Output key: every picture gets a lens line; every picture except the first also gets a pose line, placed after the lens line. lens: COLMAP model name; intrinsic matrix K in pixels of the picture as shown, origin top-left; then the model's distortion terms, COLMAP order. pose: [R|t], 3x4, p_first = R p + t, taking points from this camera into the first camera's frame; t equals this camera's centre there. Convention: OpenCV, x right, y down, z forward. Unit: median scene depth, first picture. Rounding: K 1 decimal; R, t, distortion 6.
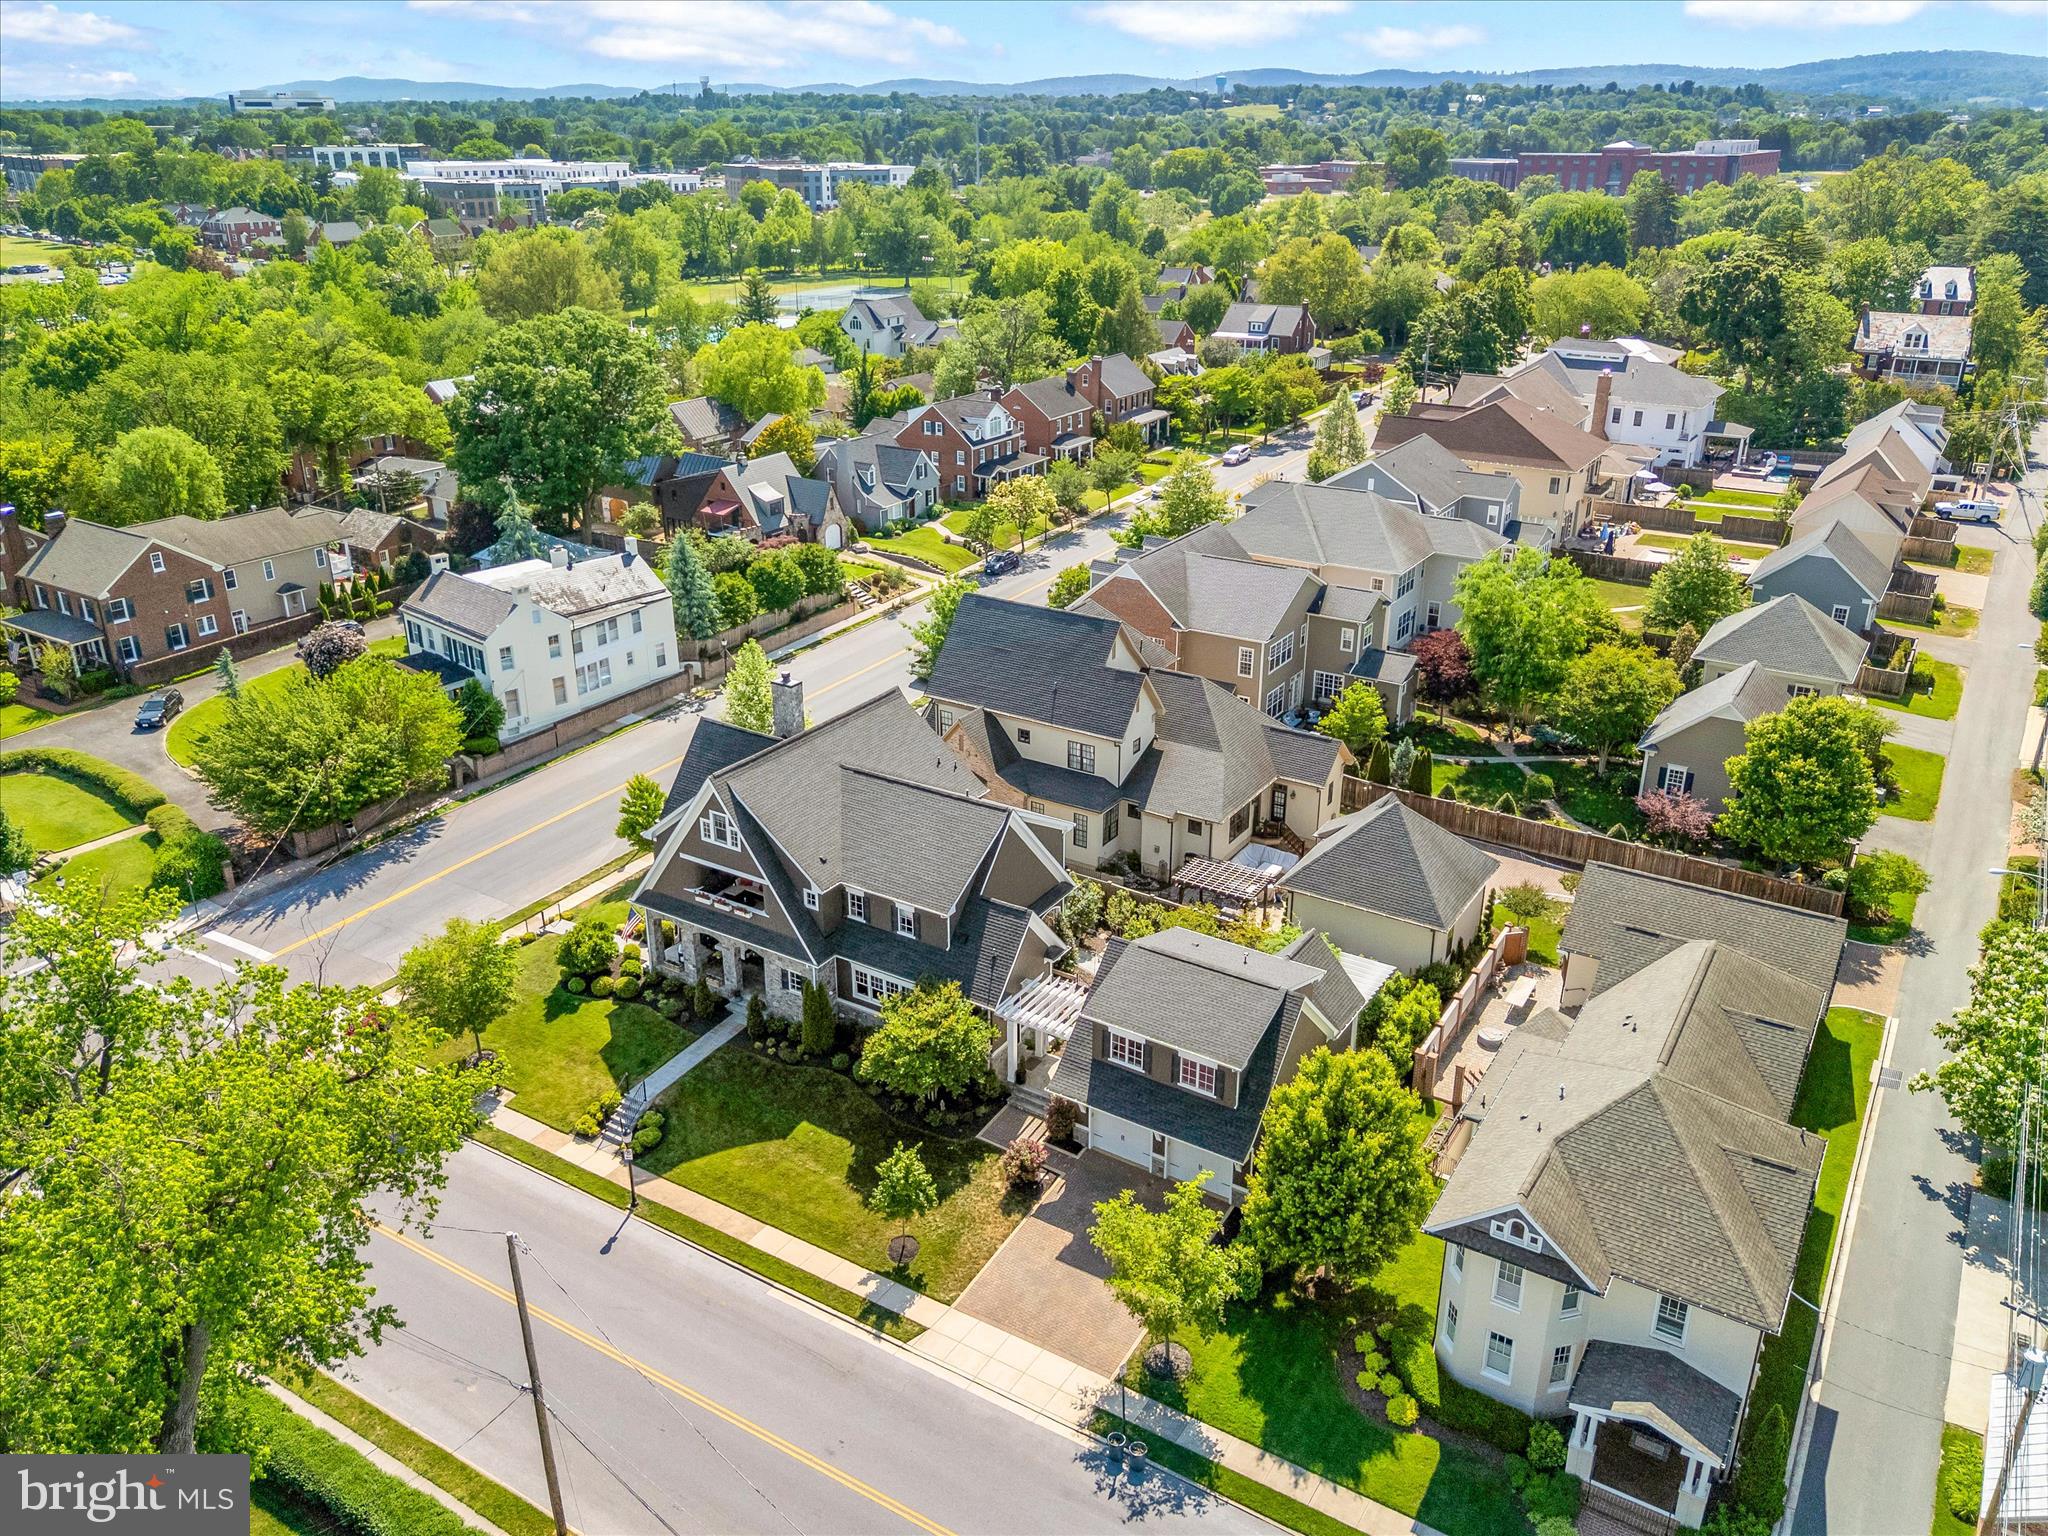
lens RADIAL K [[1533.2, 0, 1022.8], [0, 1533.2, 771.1], [0, 0, 1]] dist [0.060075, -0.058685]
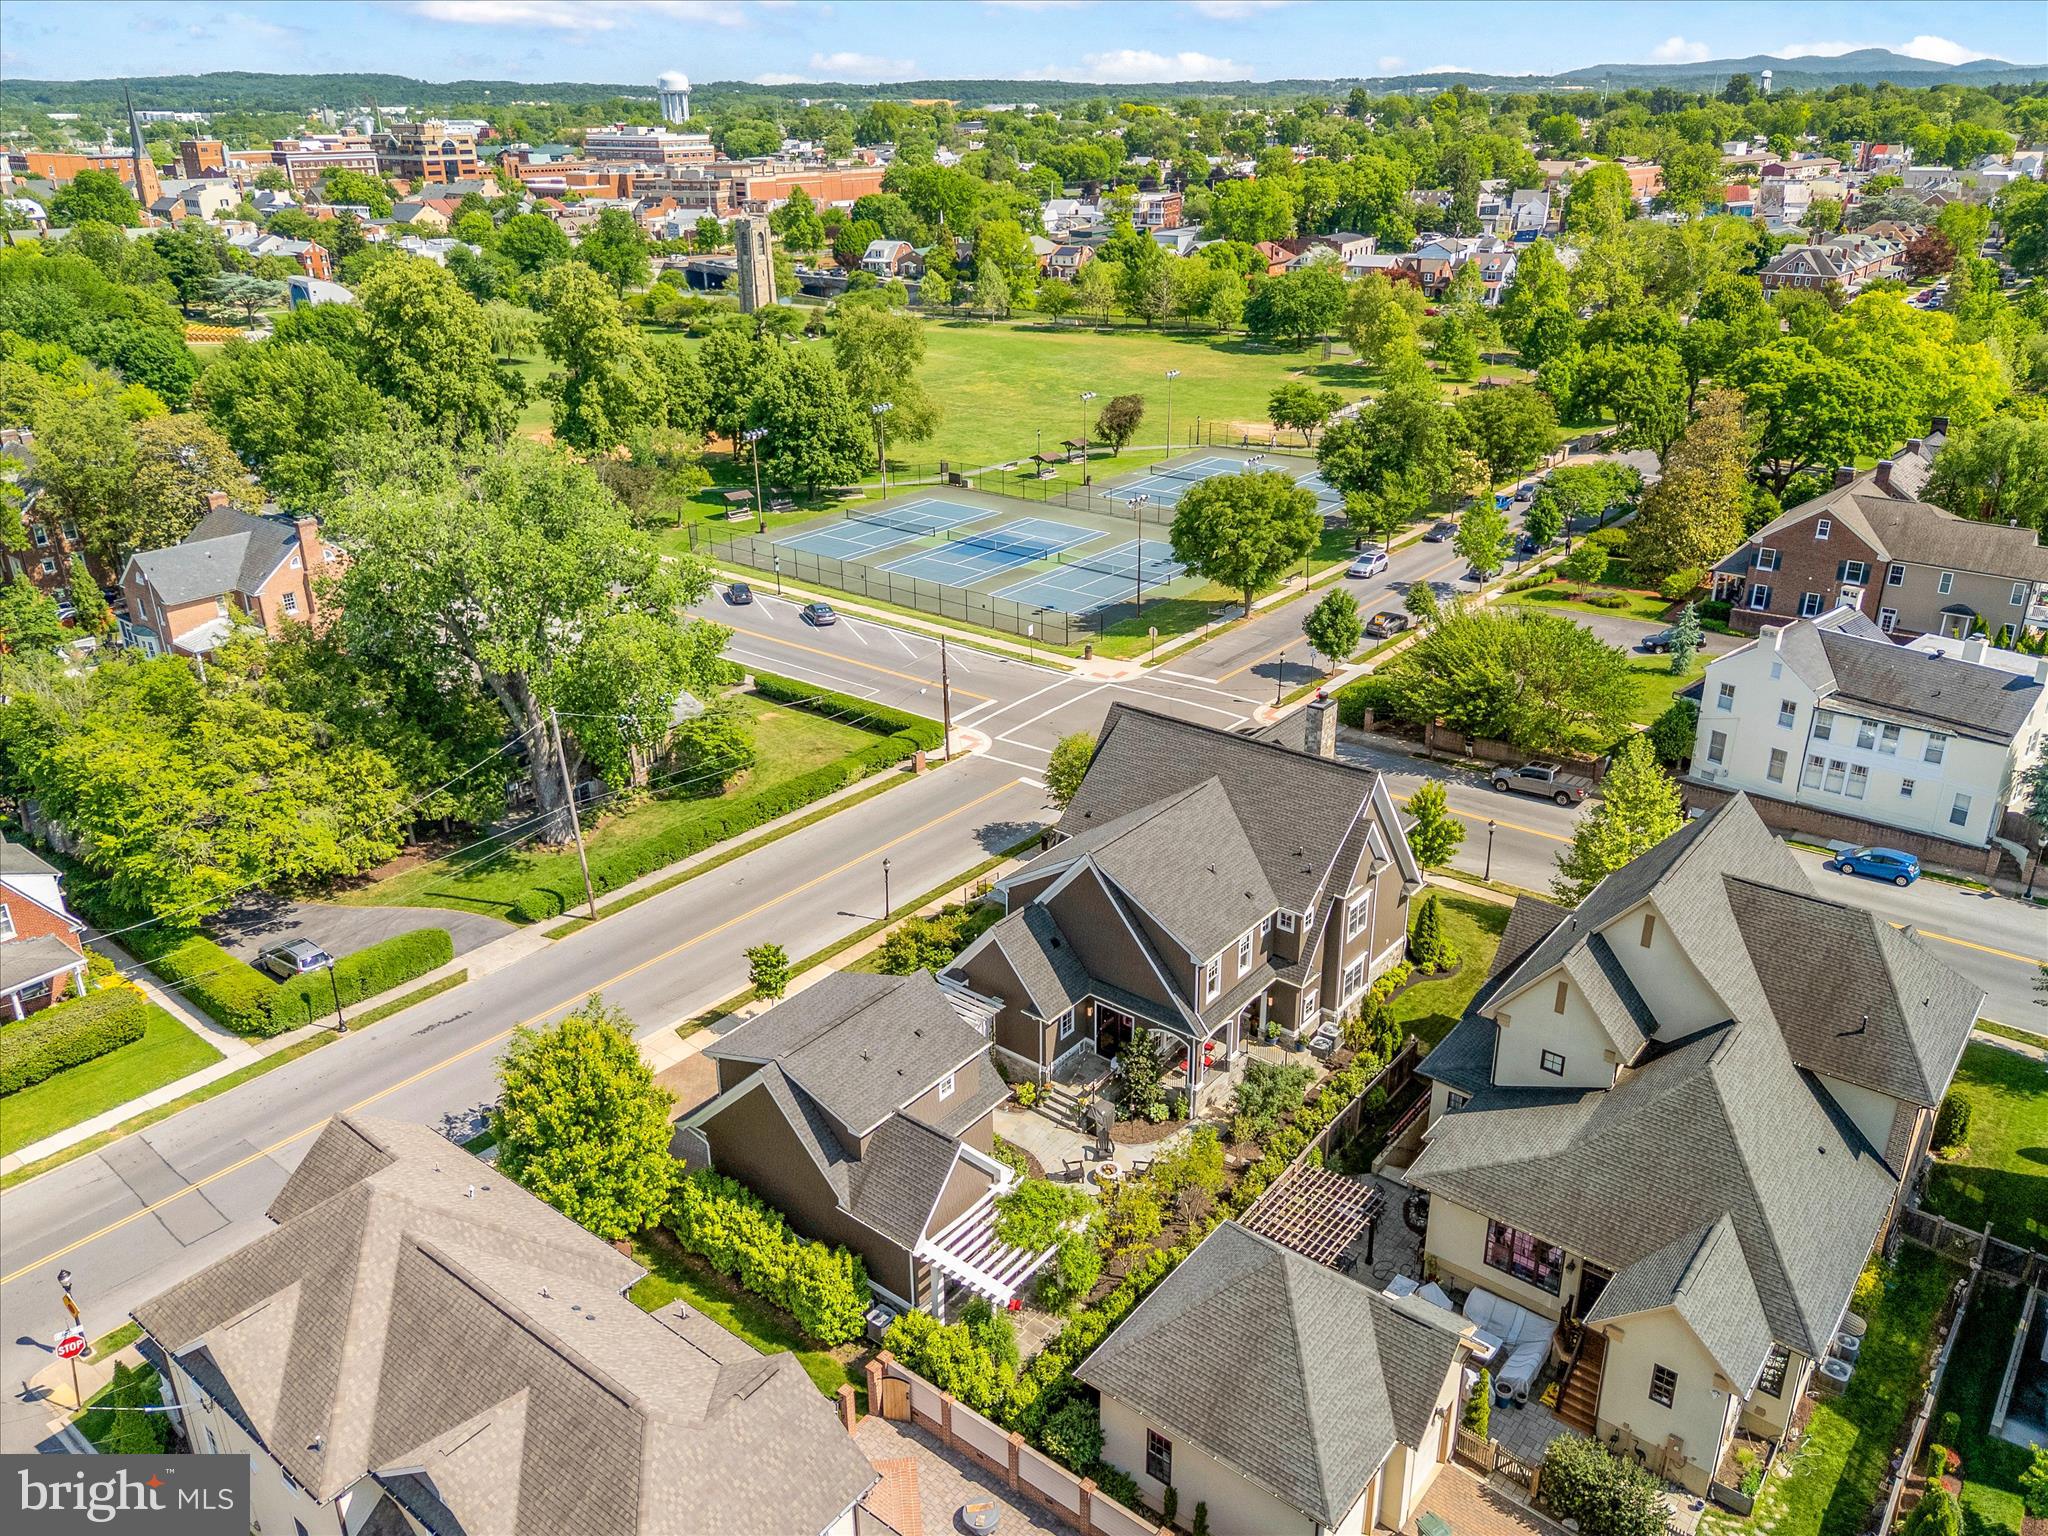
lens RADIAL K [[1533.2, 0, 1037.1], [0, 1533.2, 742.5], [0, 0, 1]] dist [0.060075, -0.058685]
pose [[-0.106000, 0.387485, -0.915762, 0.532610], [-0.381554, 0.834603, 0.397309, -0.253054], [0.918249, 0.391527, 0.059378, 0.591623]]
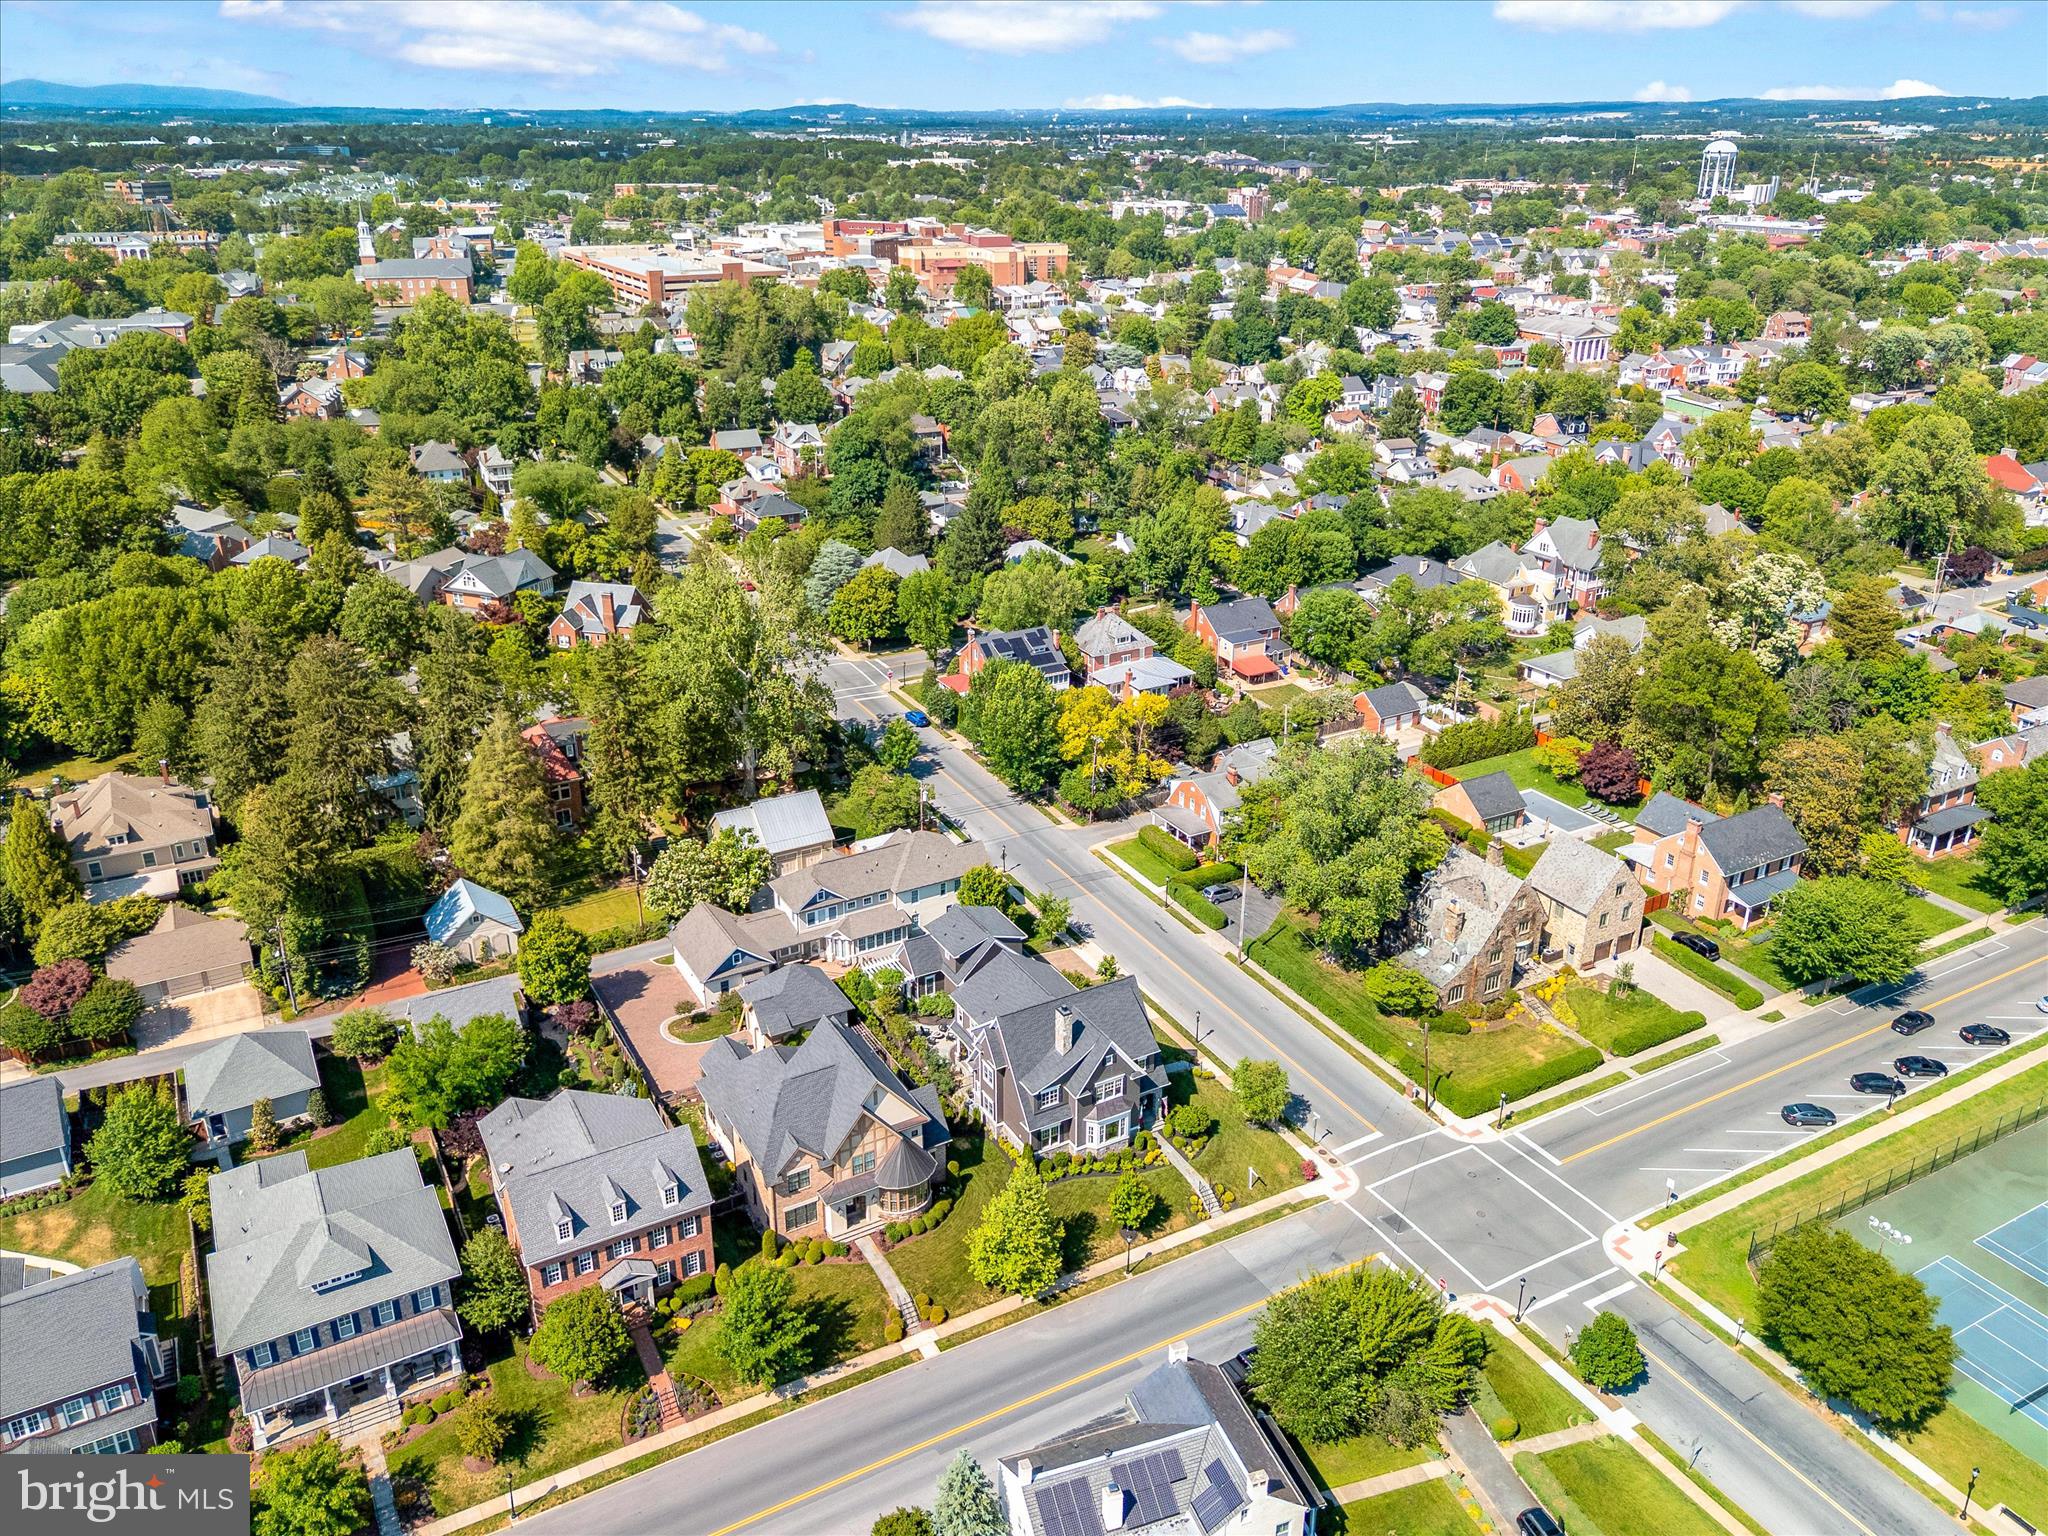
lens RADIAL K [[1533.2, 0, 1003.7], [0, 1533.2, 786.3], [0, 0, 1]] dist [0.060075, -0.058685]
pose [[-0.877317, -0.198700, 0.436845, -0.574234], [0.185480, 0.699142, 0.690506, -1.026853], [-0.442620, 0.686818, -0.576514, 1.348325]]
